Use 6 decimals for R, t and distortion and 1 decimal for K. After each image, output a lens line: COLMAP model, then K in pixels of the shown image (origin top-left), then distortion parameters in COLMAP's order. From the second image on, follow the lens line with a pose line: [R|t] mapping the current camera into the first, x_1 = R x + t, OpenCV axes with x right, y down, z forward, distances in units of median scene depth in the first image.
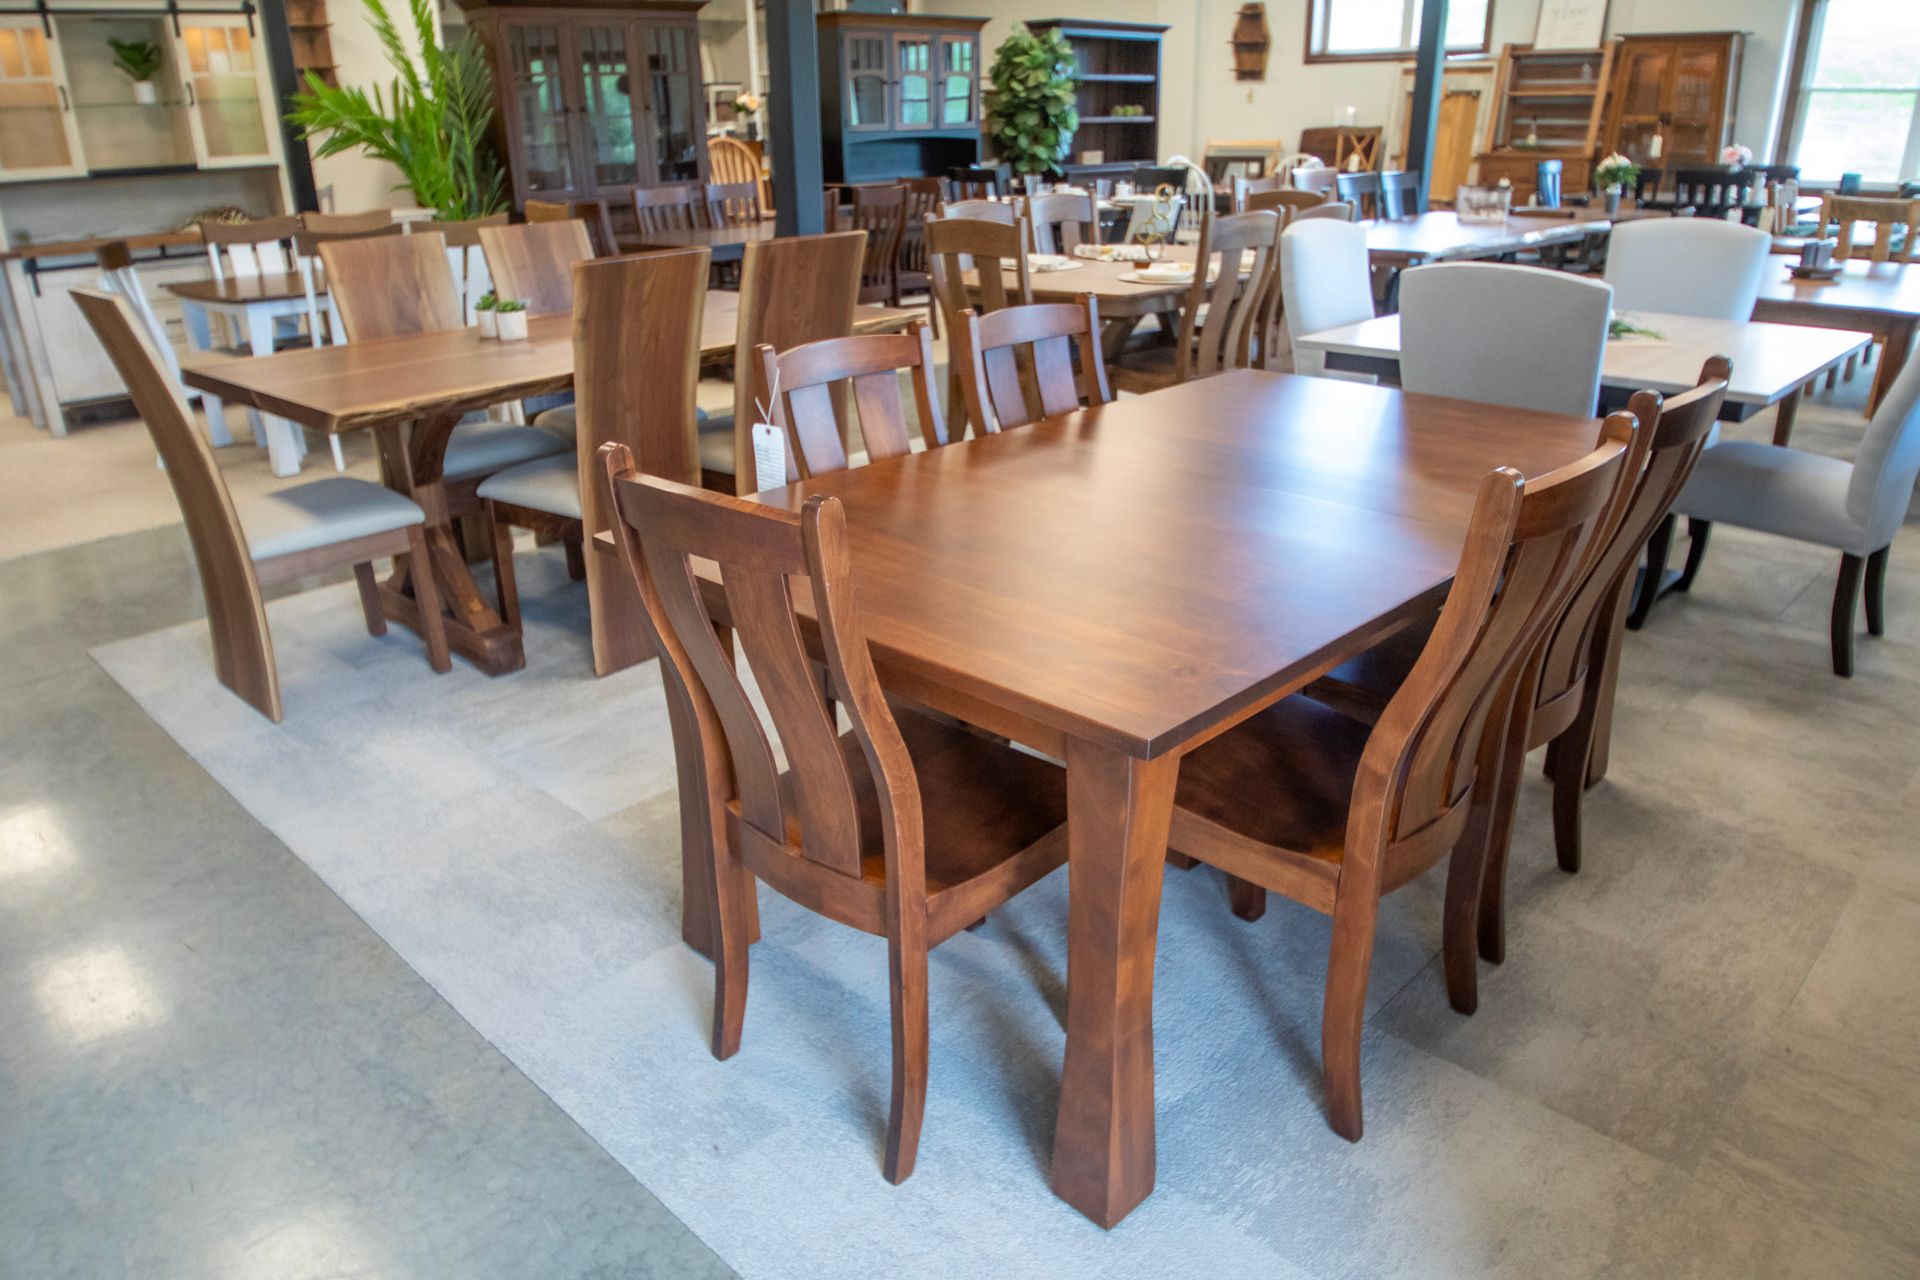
lens RADIAL K [[1309.3, 0, 960.0], [0, 1309.3, 640.0], [0, 0, 1]] dist [-0.048196, -0.001052]
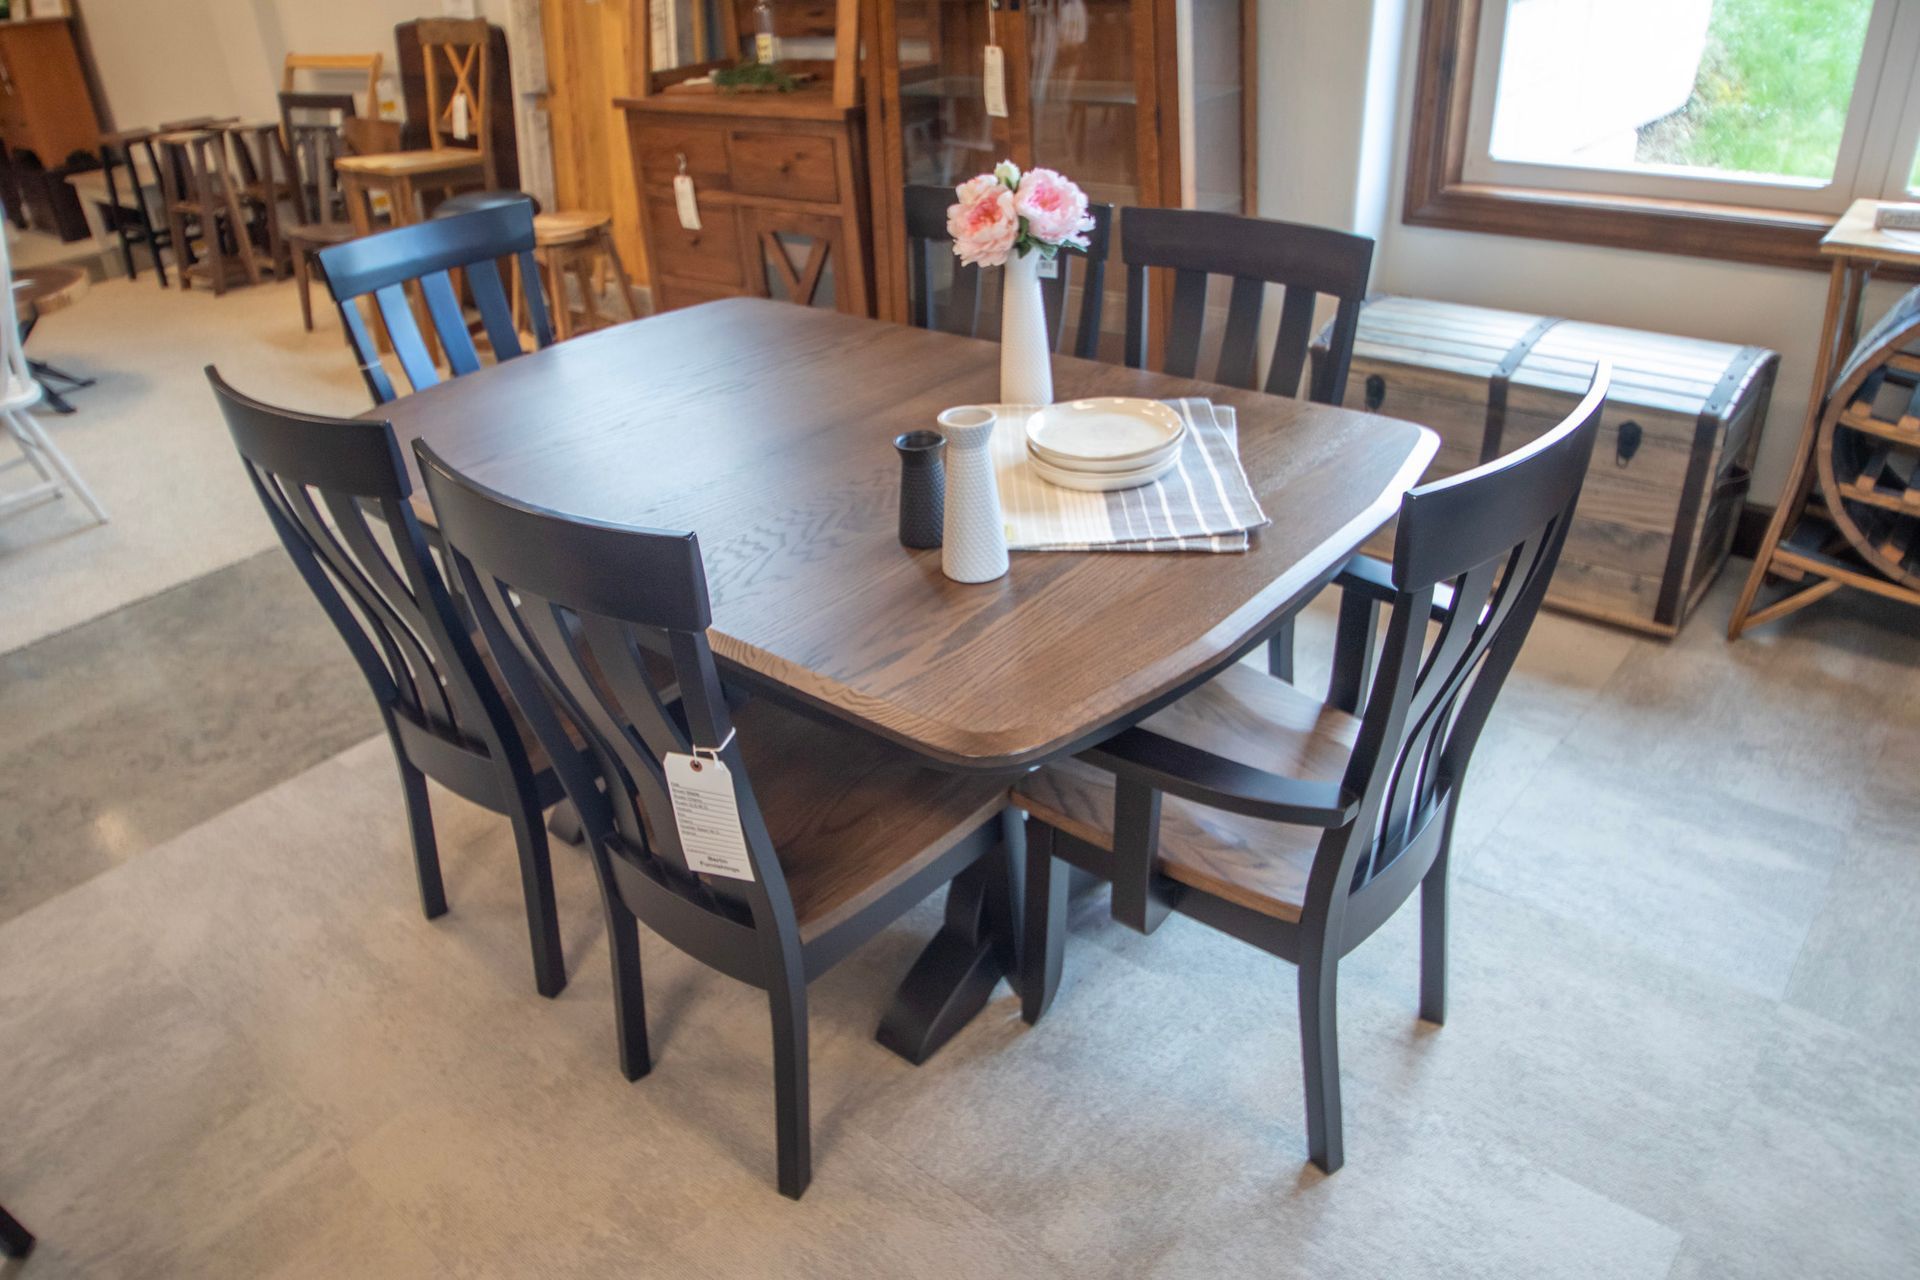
lens RADIAL K [[1309.3, 0, 960.0], [0, 1309.3, 640.0], [0, 0, 1]] dist [-0.048196, -0.001052]
pose [[0.997207, -0.068590, 0.029566, 0.513532], [0.064127, 0.989184, 0.131920, -0.297632], [-0.038295, -0.129656, 0.990819, 0.688850]]
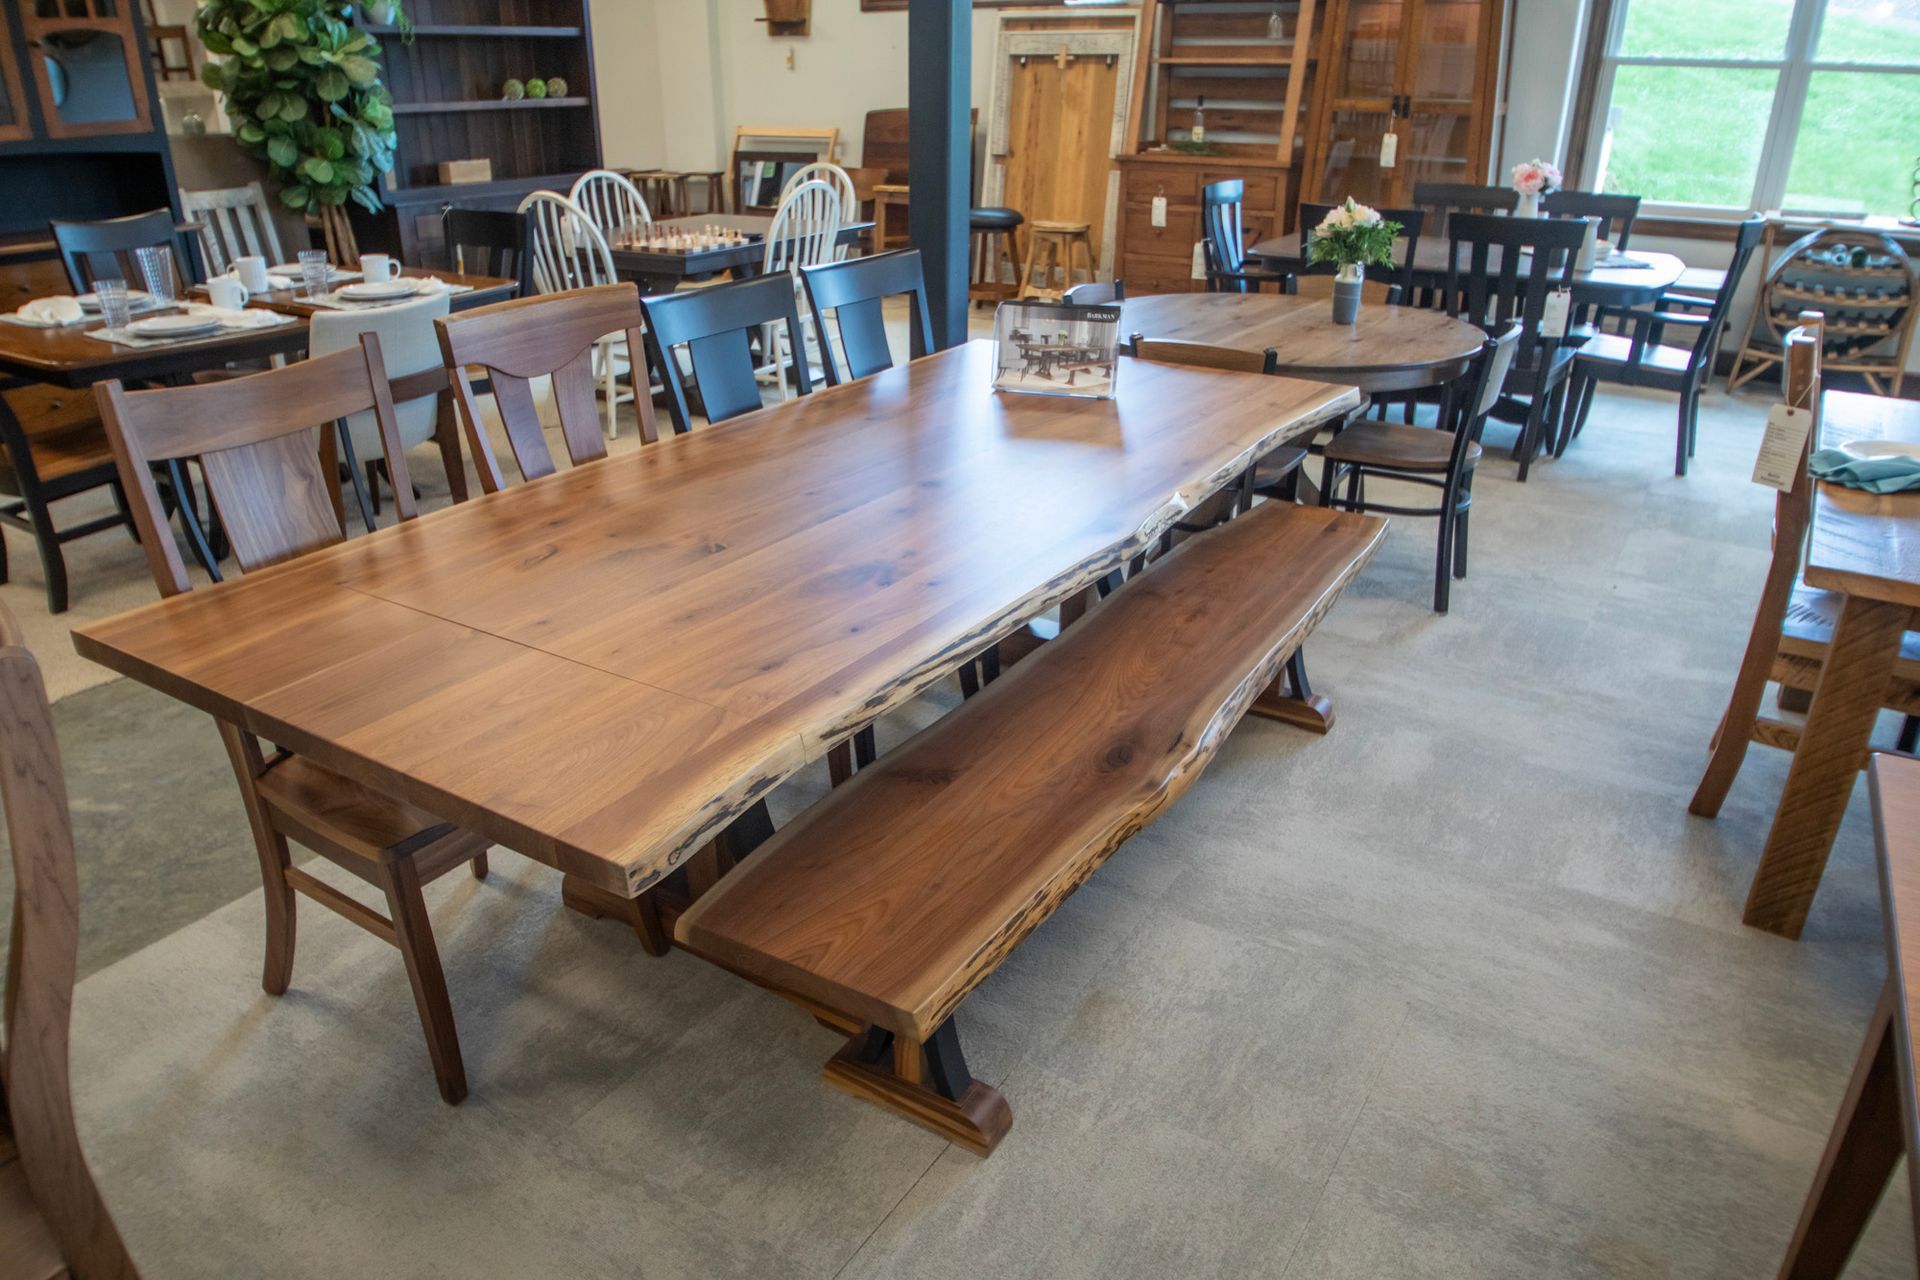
lens RADIAL K [[1285.9, 0, 943.6], [0, 1285.9, 667.3], [0, 0, 1]] dist [-0.056546, 0.002038]
pose [[0.980538, -0.068871, 0.183853, 0.202732], [0.059013, 0.996537, 0.058574, -0.184034], [-0.187250, -0.046584, 0.981207, 0.427641]]
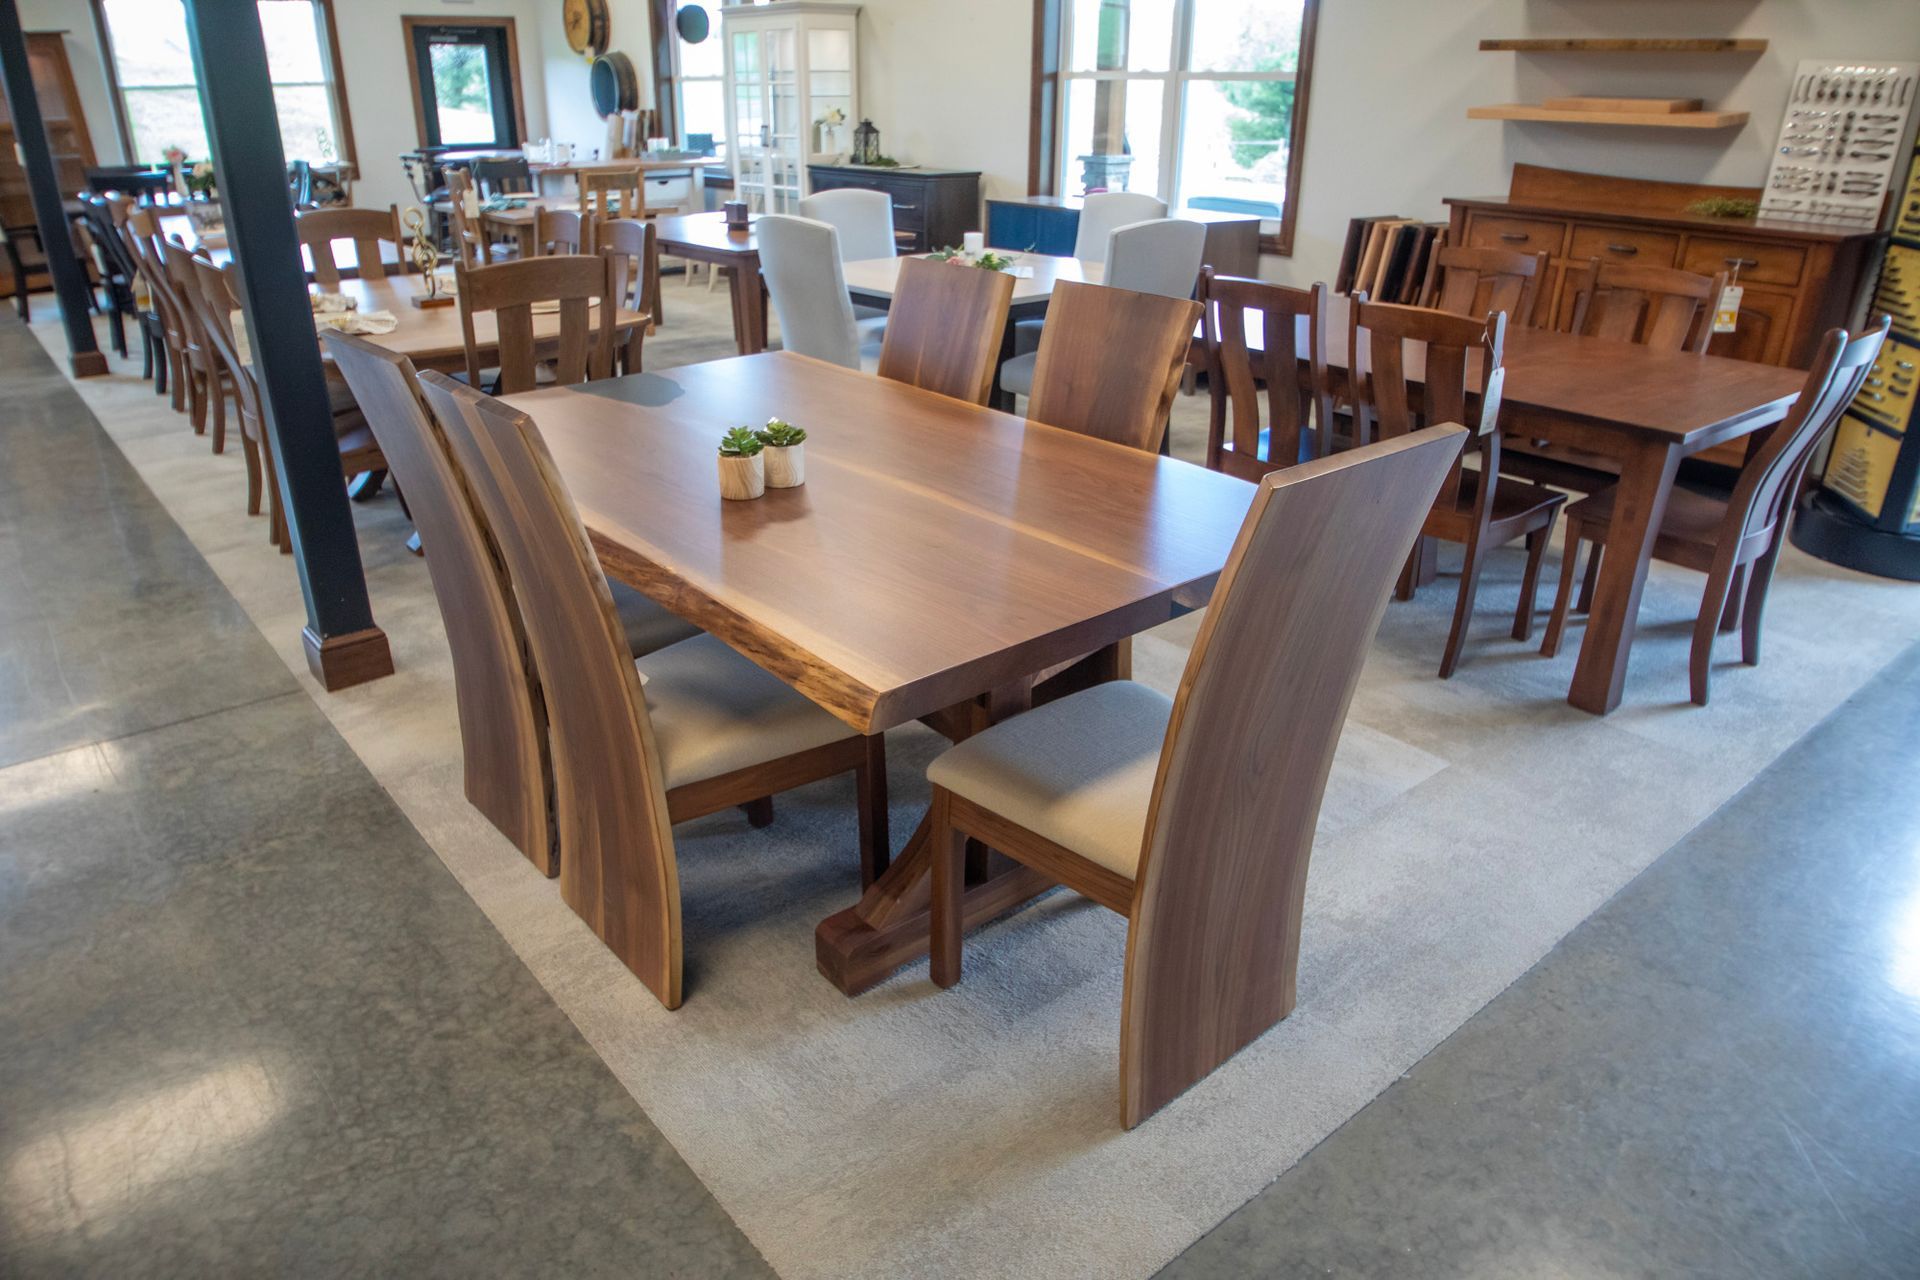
lens RADIAL K [[1251.3, 0, 946.4], [0, 1251.3, 651.1], [0, 0, 1]] dist [-0.055554, 0.003172]
pose [[0.115017, -0.397131, 0.910526, -0.311487], [0.368131, 0.868384, 0.332249, -0.113957], [-0.922633, 0.296978, 0.246075, 0.272288]]
